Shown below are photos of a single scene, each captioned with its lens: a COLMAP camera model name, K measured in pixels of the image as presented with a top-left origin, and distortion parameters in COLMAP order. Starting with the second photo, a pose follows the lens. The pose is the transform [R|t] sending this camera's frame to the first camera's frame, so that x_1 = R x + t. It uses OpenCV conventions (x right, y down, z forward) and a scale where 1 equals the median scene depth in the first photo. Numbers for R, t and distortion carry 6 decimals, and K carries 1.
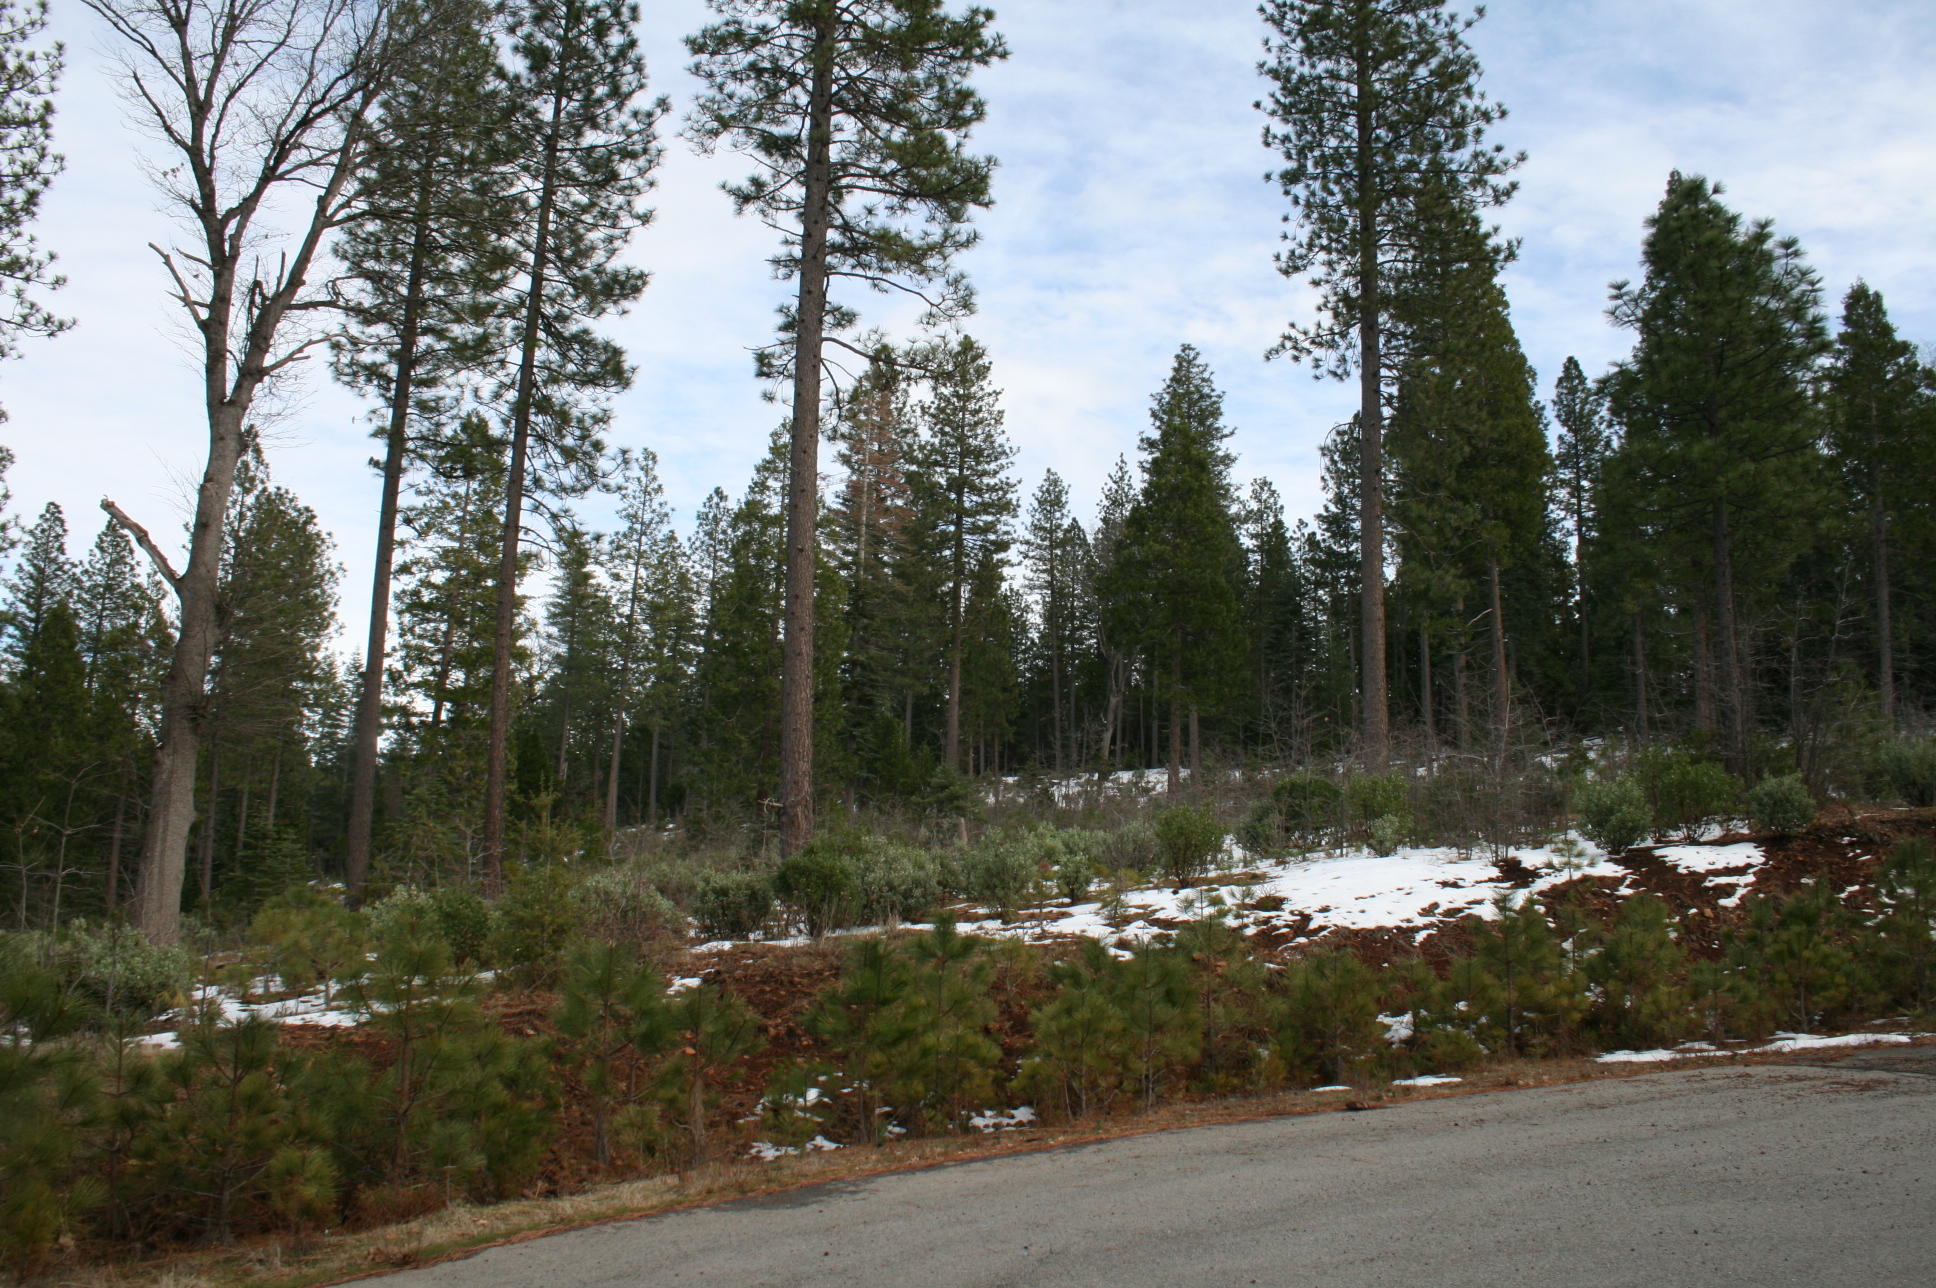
lens RADIAL K [[1726.3, 0, 968.0], [0, 1726.3, 644.0], [0, 0, 1]] dist [-0.066179, -0.001002]
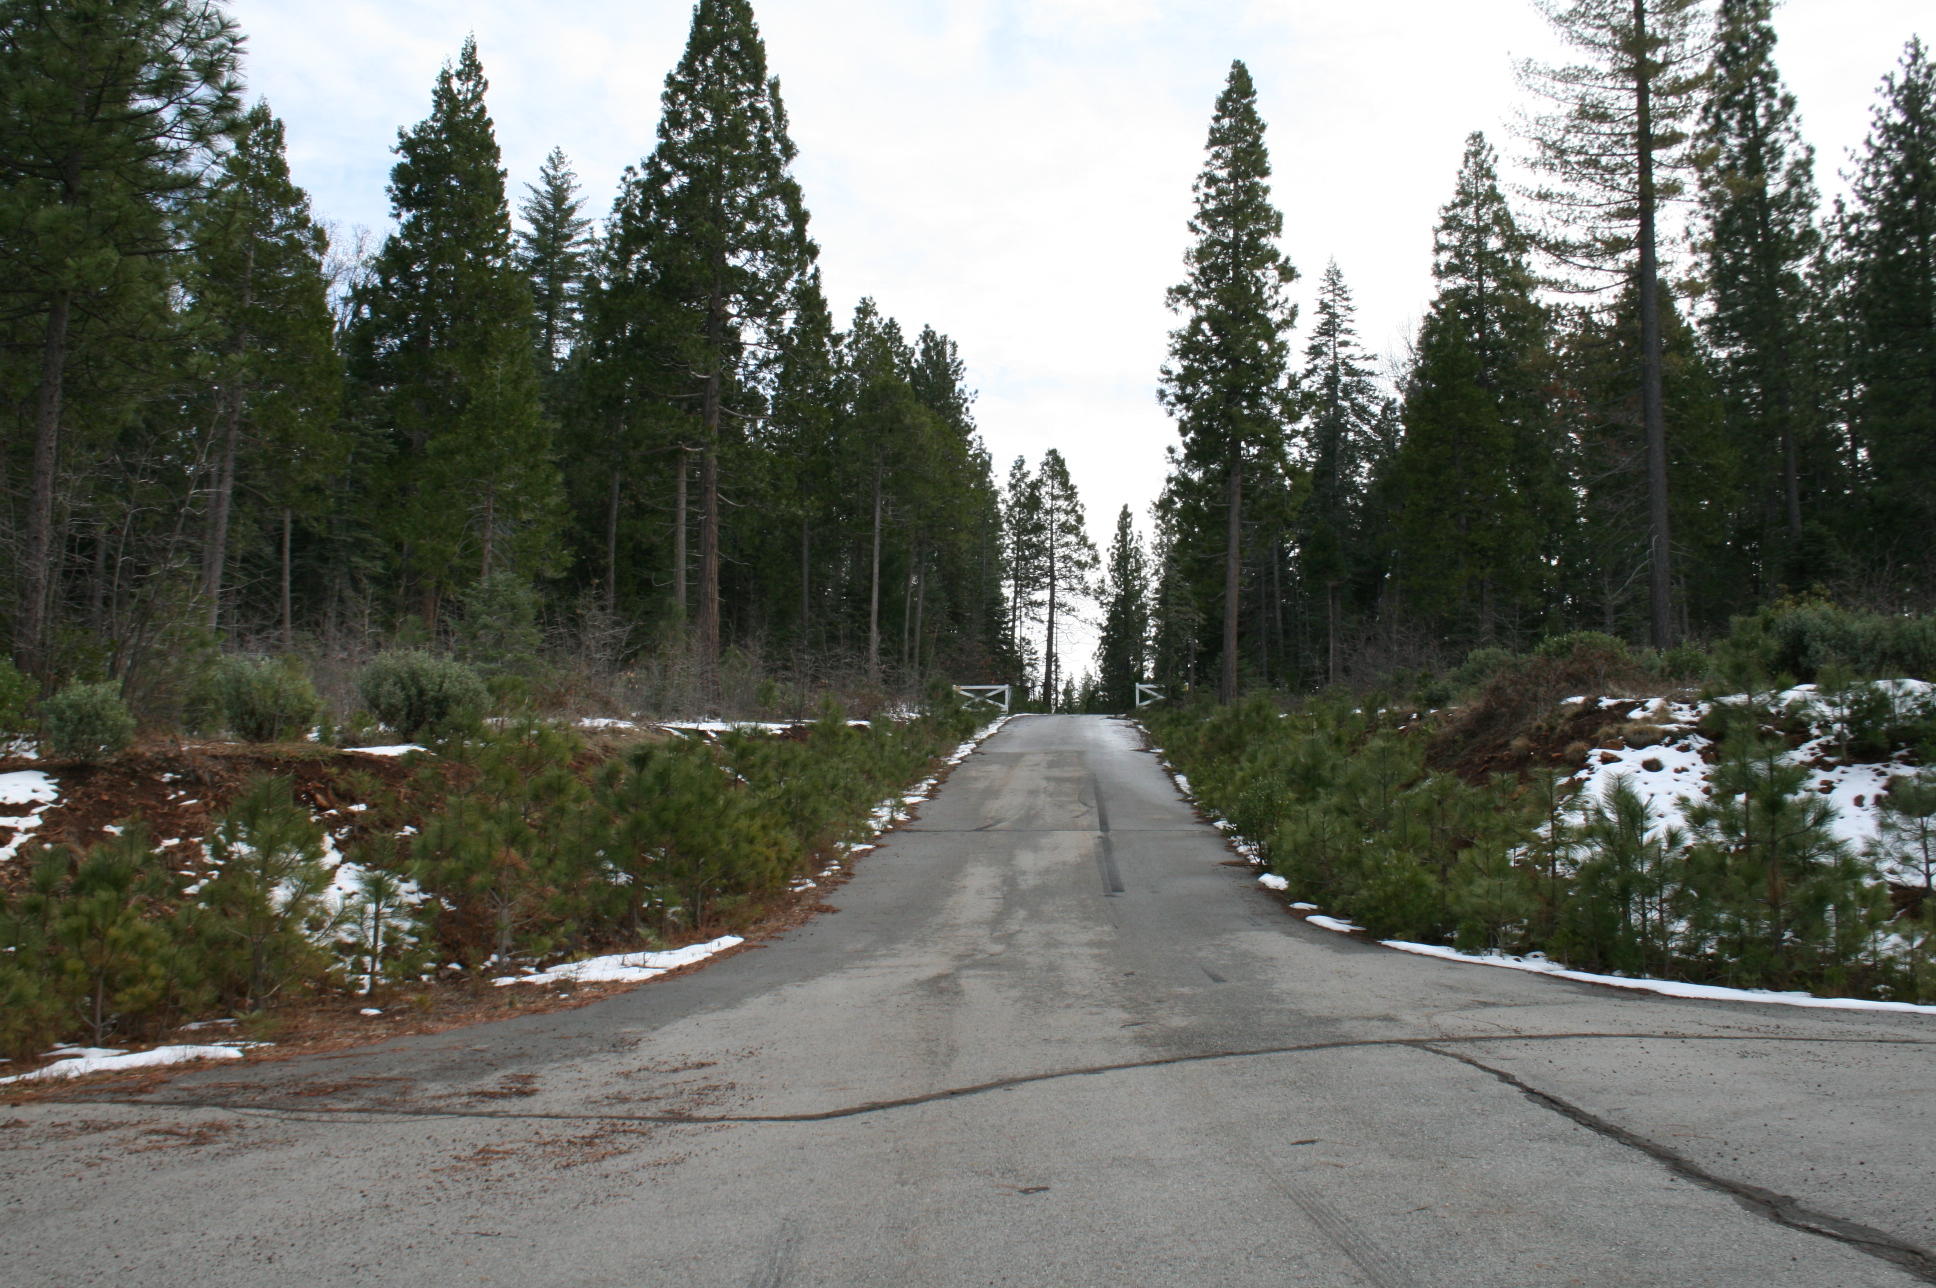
lens RADIAL K [[1963.2, 0, 958.2], [0, 1963.2, 660.7], [0, 0, 1]] dist [-0.122010, 0.123520]
pose [[0.622634, 0.102898, 0.775718, 0.075644], [-0.142076, 0.989706, -0.017246, 0.031844], [-0.769507, -0.099473, 0.630844, 0.213141]]
